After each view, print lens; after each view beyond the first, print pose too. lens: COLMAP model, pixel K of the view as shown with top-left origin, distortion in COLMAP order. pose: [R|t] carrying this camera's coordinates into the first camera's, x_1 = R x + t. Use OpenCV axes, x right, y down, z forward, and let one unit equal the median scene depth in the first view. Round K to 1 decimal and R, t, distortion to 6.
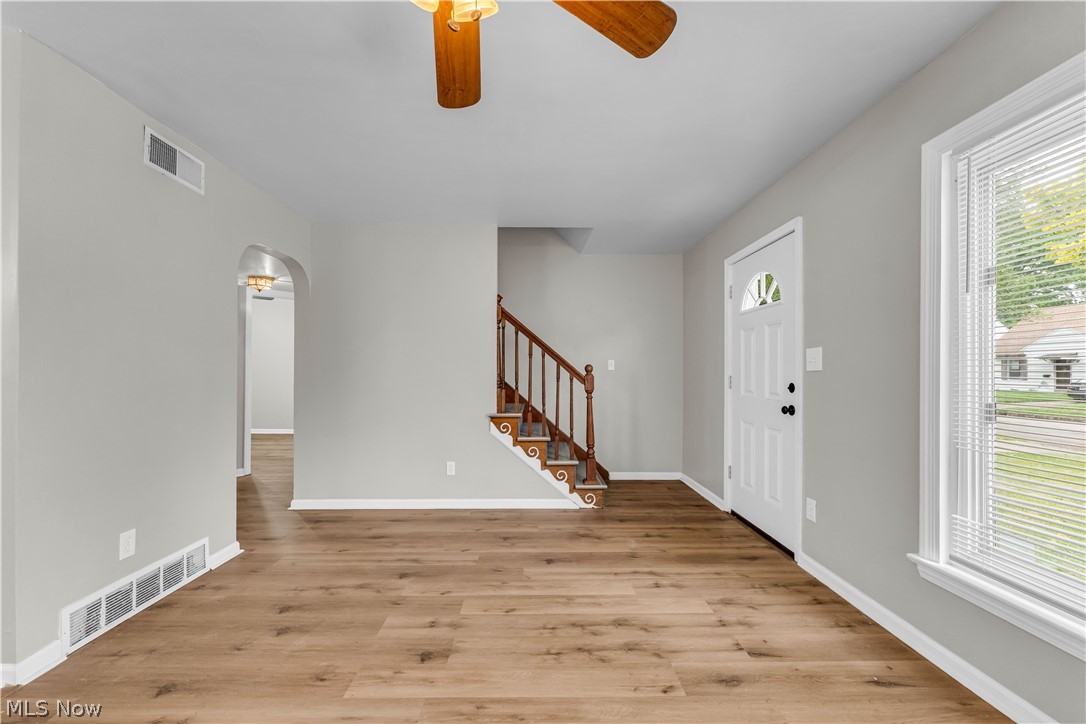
lens RADIAL K [[440.8, 0, 535.4], [0, 440.8, 367.2], [0, 0, 1]] dist [0.000468, -0.001607]
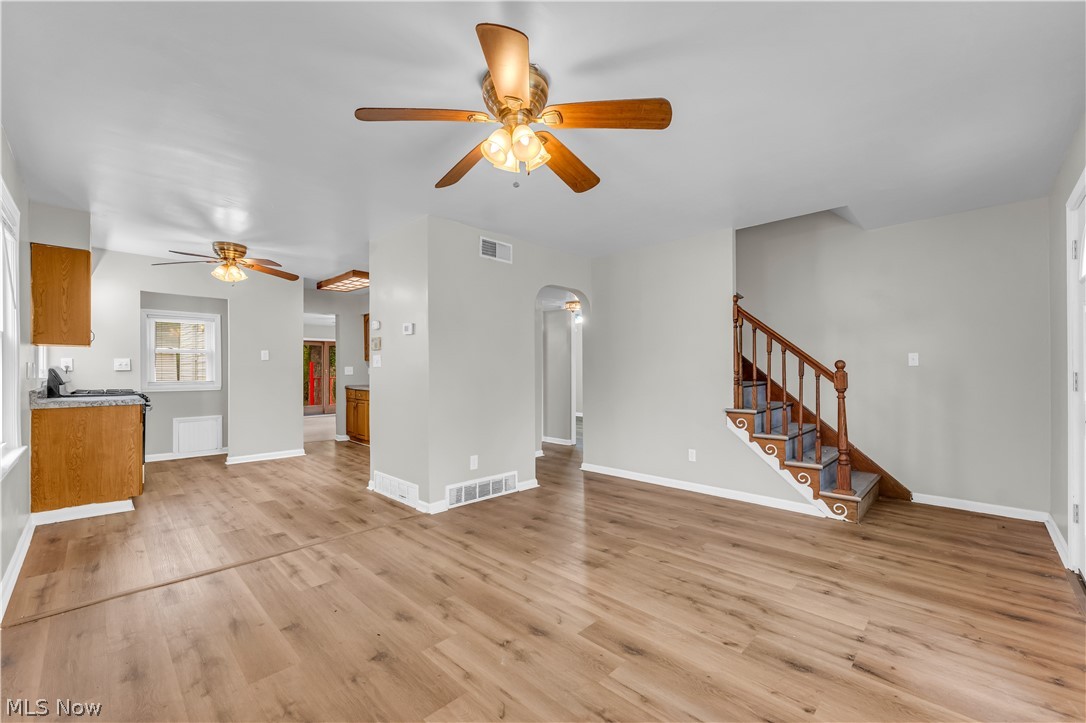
lens RADIAL K [[440.8, 0, 536.2], [0, 440.8, 367.6], [0, 0, 1]] dist [0.000468, -0.001607]
pose [[0.703109, -0.009368, -0.711020, 0.452674], [0.014065, 0.999901, 0.000735, -0.000822], [0.710943, -0.010517, 0.703171, -0.097833]]
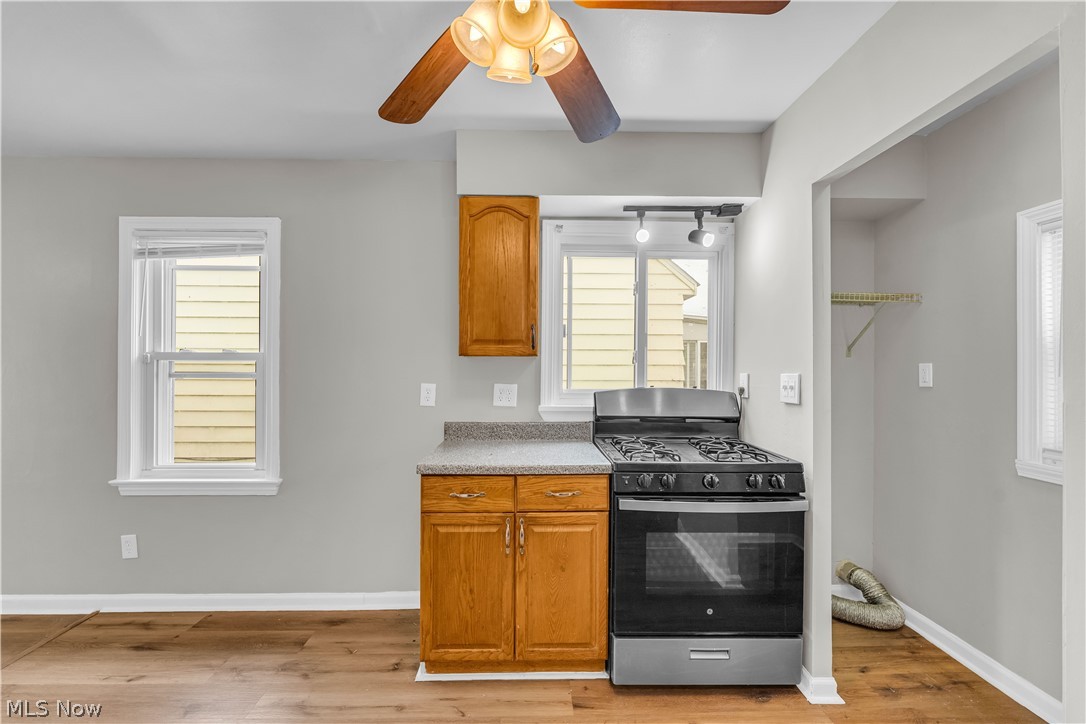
lens RADIAL K [[440.8, 0, 539.6], [0, 440.8, 368.6], [0, 0, 1]] dist [0.000468, -0.001607]
pose [[-0.999773, -0.008546, -0.019523, -1.519437], [-0.008273, 0.999867, -0.014052, -0.052507], [0.019640, -0.013887, -0.999711, 0.647995]]
